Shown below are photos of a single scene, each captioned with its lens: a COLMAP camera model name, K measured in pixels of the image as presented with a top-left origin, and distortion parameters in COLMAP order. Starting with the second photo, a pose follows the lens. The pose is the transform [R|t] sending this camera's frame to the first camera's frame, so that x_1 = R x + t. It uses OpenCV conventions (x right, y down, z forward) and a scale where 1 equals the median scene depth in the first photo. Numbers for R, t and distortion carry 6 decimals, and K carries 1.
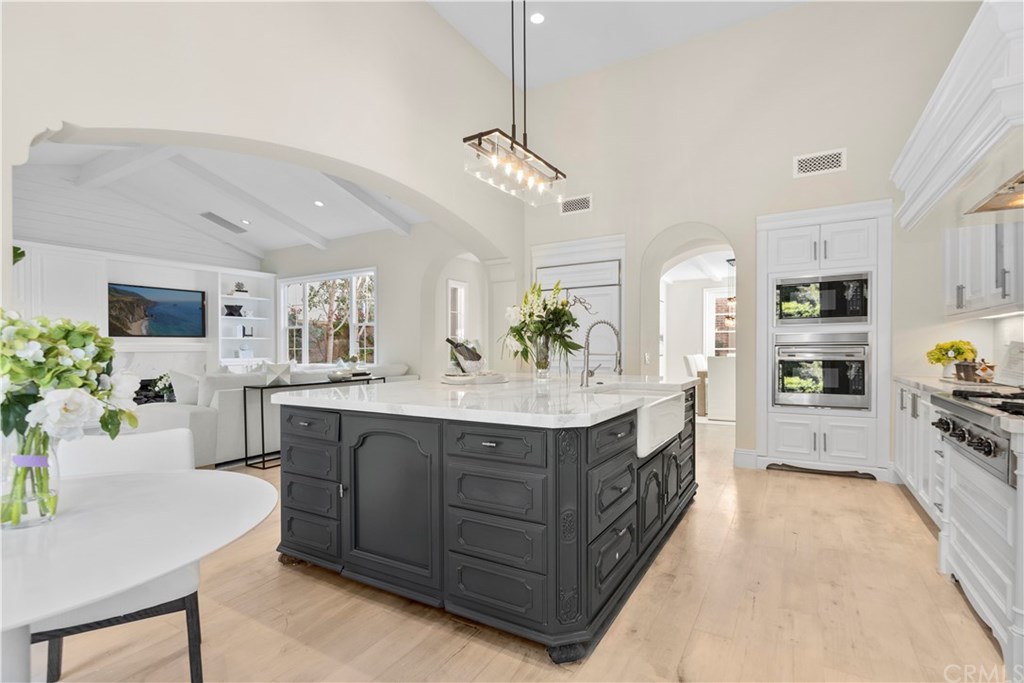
lens RADIAL K [[470.7, 0, 520.0], [0, 470.7, 350.1], [0, 0, 1]] dist [-0.002224, -0.002280]
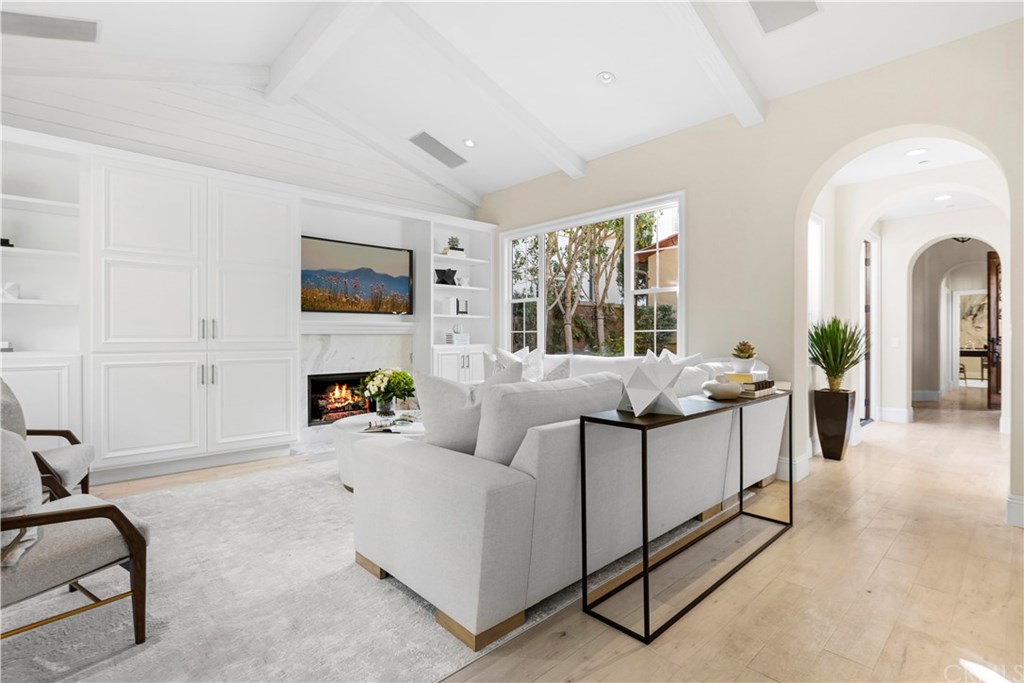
lens RADIAL K [[470.7, 0, 505.9], [0, 470.7, 338.3], [0, 0, 1]] dist [-0.002224, -0.002280]
pose [[0.955878, 0.009728, -0.293602, -0.314128], [-0.009228, 0.999953, 0.003090, 0.005043], [0.293618, -0.000244, 0.955923, 0.348412]]
